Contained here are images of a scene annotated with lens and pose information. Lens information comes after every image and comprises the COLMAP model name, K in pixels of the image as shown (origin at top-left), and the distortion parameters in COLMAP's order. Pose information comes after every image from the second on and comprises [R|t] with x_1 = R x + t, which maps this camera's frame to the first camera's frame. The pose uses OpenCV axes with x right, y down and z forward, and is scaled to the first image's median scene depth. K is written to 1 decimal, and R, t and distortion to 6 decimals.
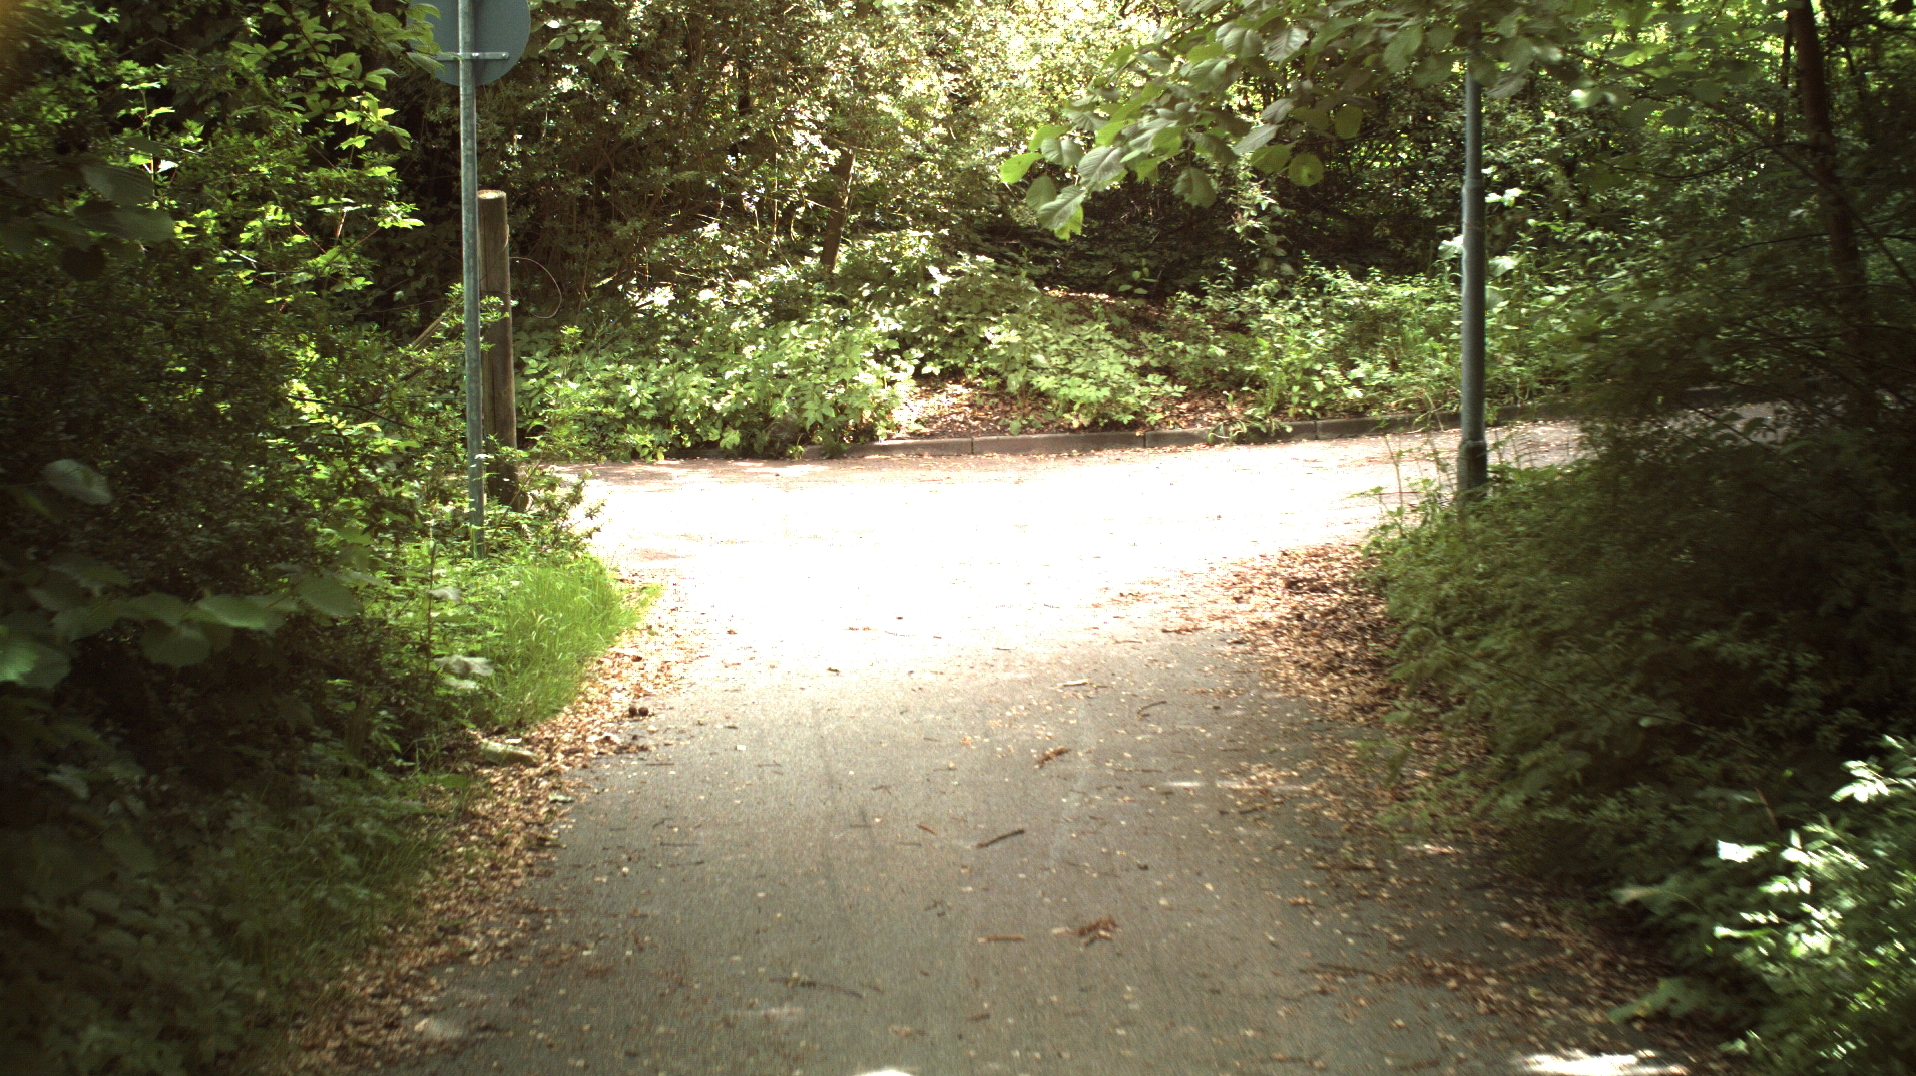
lens RADIAL K [[3367.9, 0, 958.0], [0, 3367.9, 538.0], [0, 0, 1]] dist [-0.292889, 0.119259]
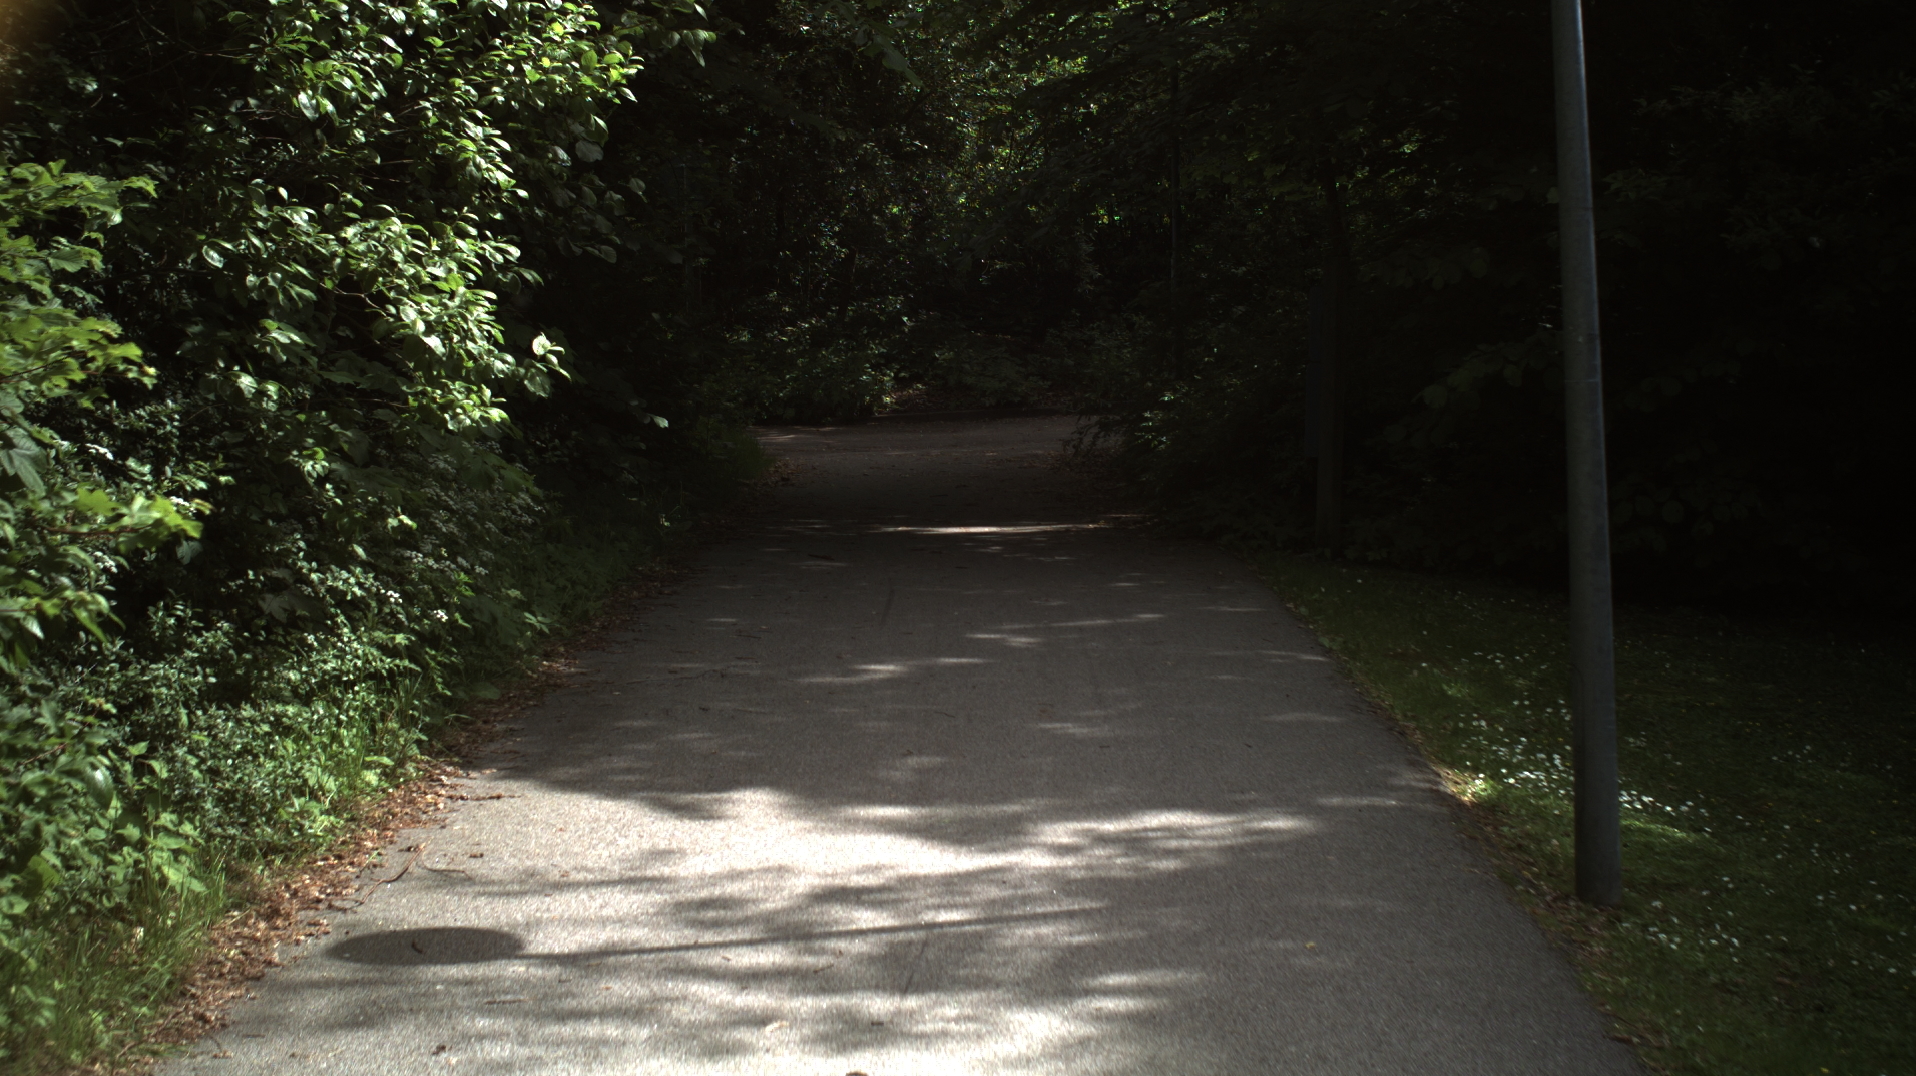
lens RADIAL K [[3367.9, 0, 958.0], [0, 3367.9, 538.0], [0, 0, 1]] dist [-0.292889, 0.119259]
pose [[0.999892, -0.007903, 0.012357, -0.002287], [0.008336, 0.999339, -0.035396, 0.095178], [-0.012069, 0.035495, 0.999297, -0.722629]]
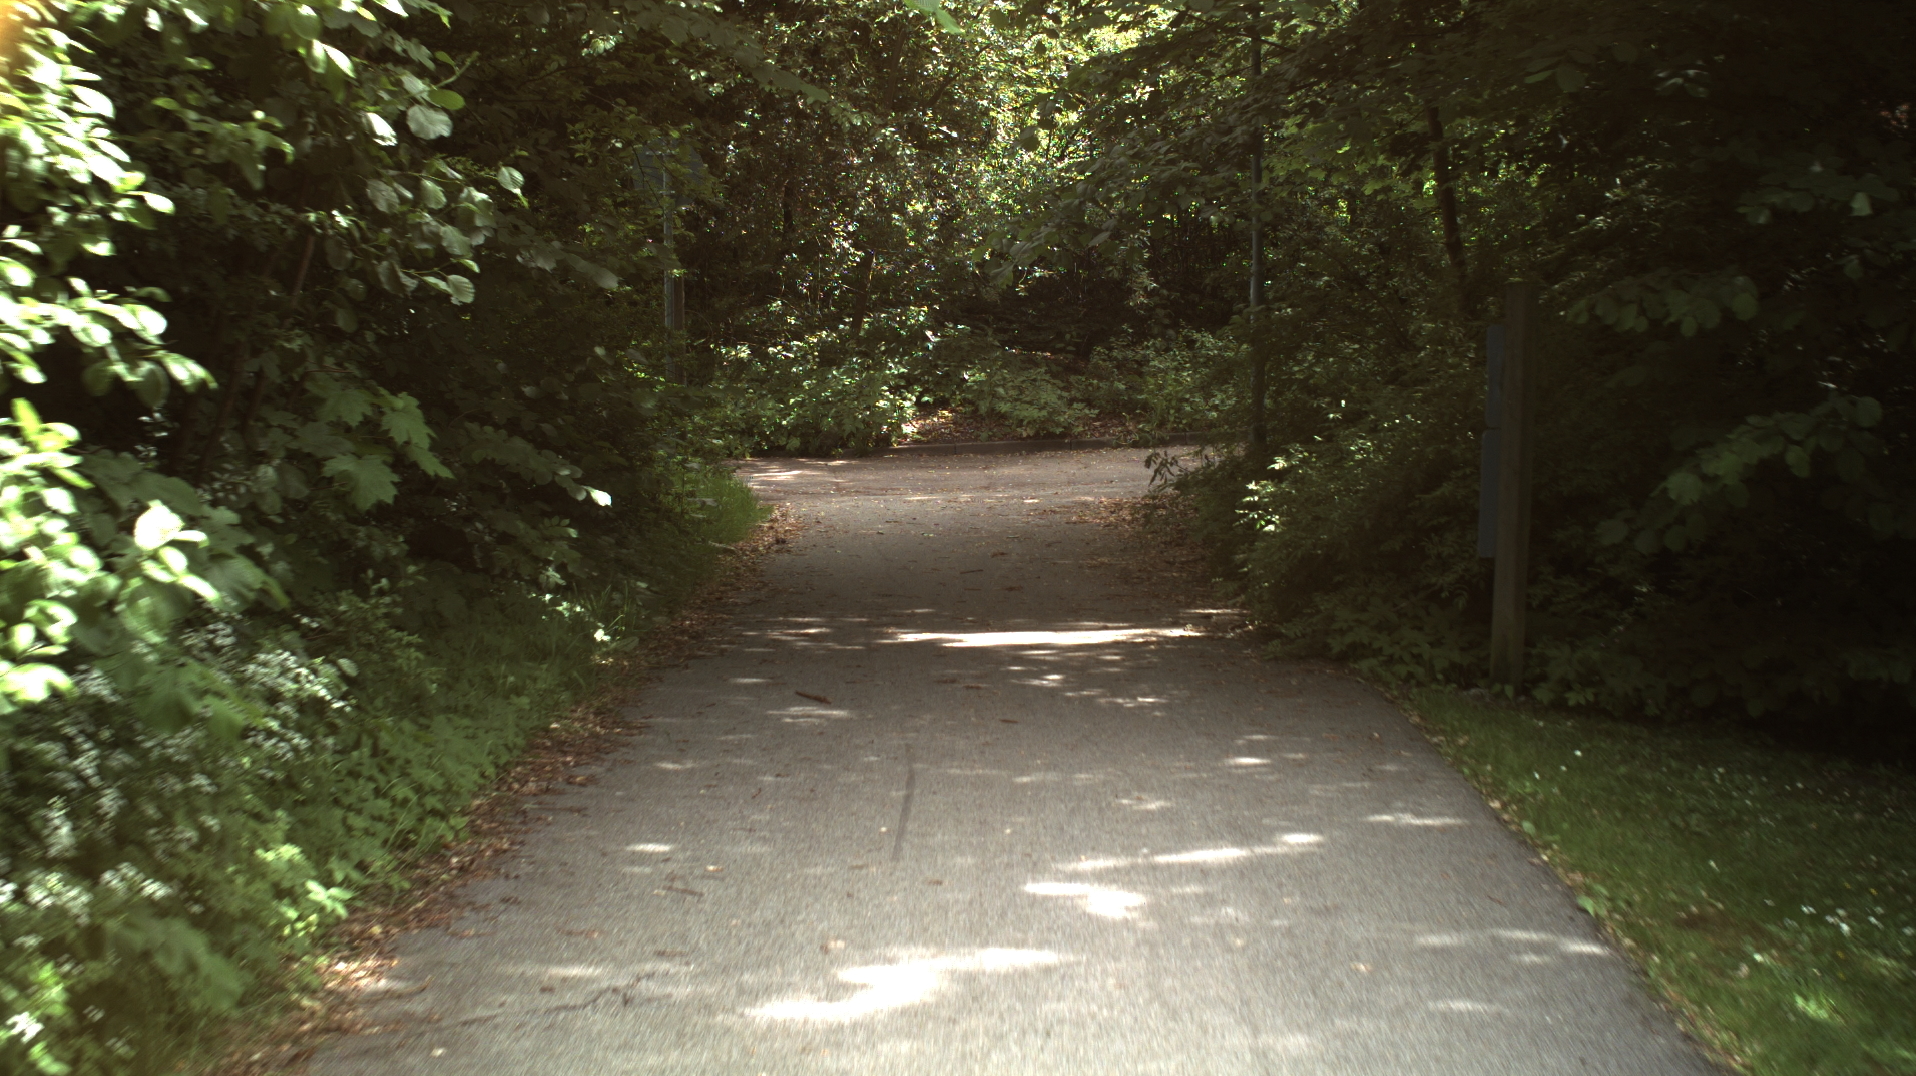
lens RADIAL K [[3367.9, 0, 958.0], [0, 3367.9, 538.0], [0, 0, 1]] dist [-0.292889, 0.119259]
pose [[0.999979, 0.000626, 0.006432, -0.004036], [-0.000411, 0.999444, -0.033338, 0.060858], [-0.006449, 0.033335, 0.999423, -0.482349]]
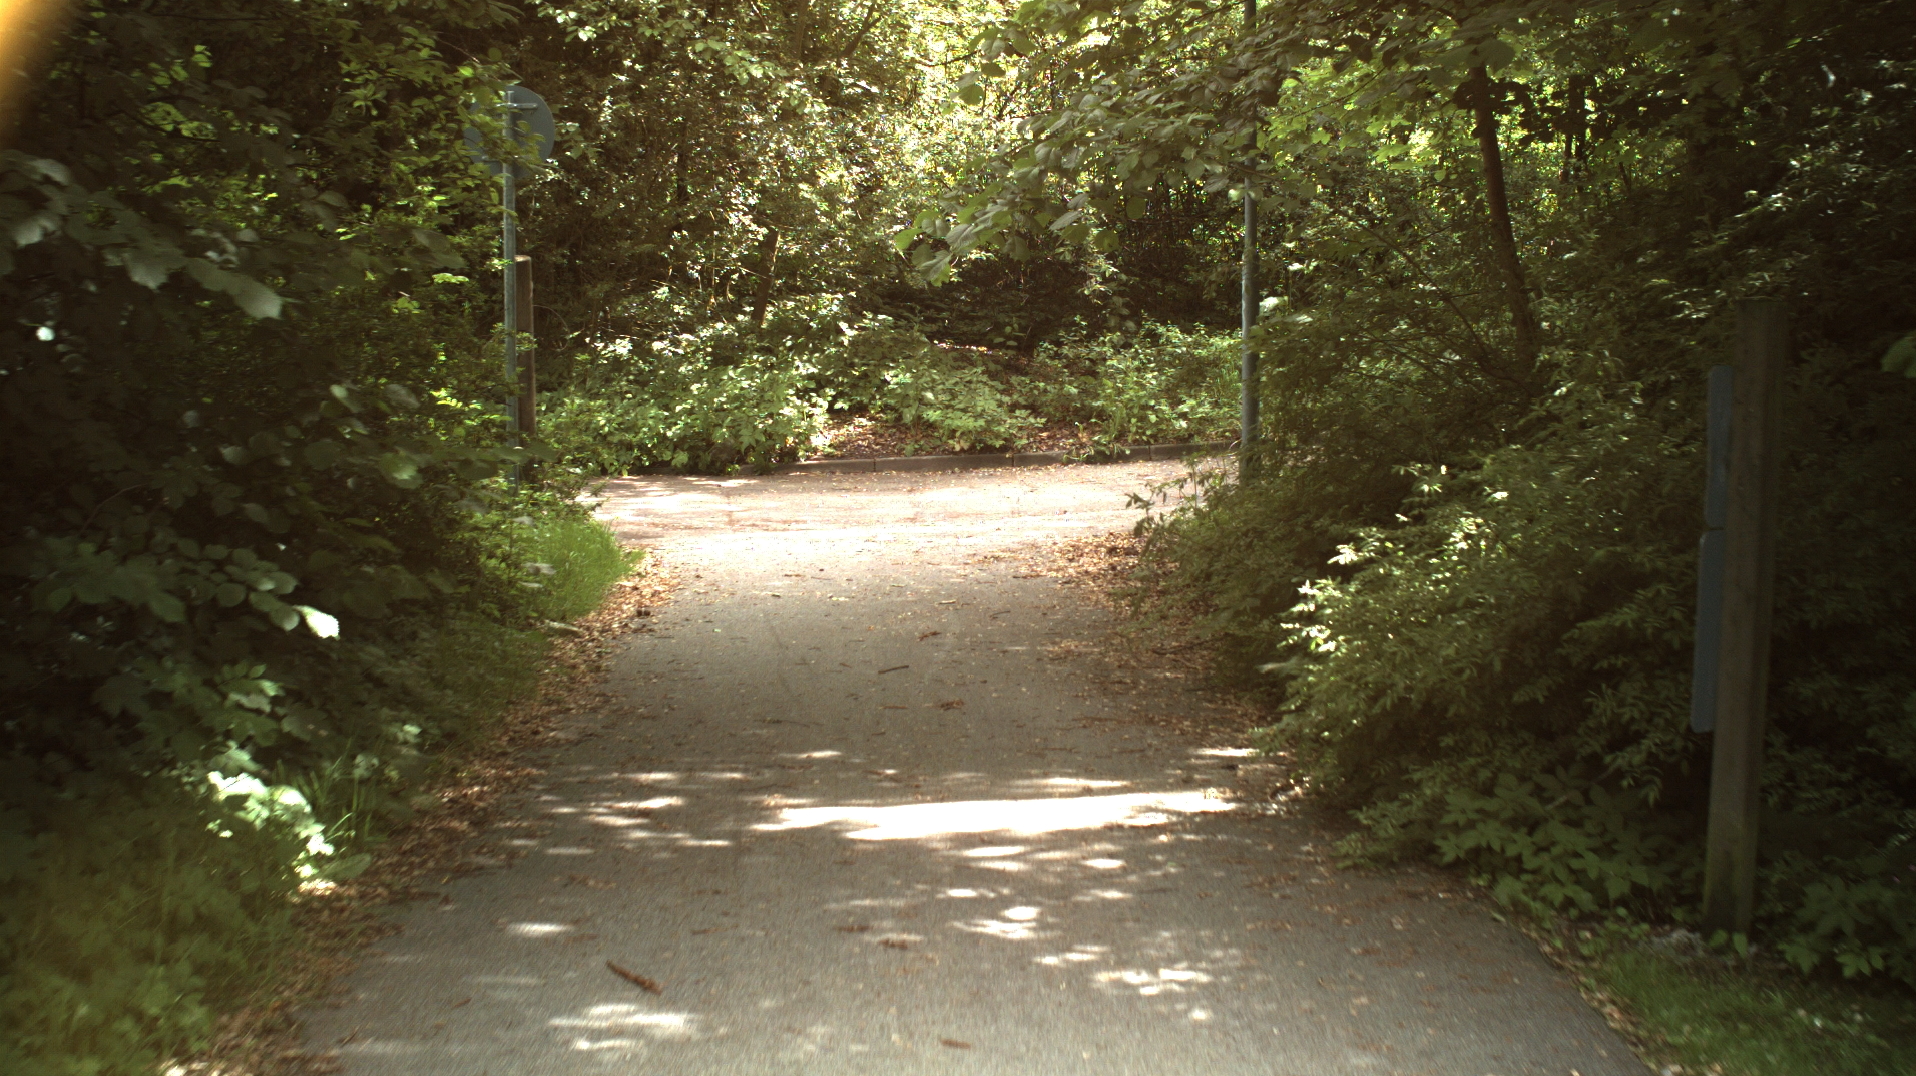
lens RADIAL K [[3367.9, 0, 958.0], [0, 3367.9, 538.0], [0, 0, 1]] dist [-0.292889, 0.119259]
pose [[0.999575, 0.001197, 0.029141, -0.001155], [-0.000498, 0.999713, -0.023962, 0.029058], [-0.029162, 0.023938, 0.999288, -0.243253]]
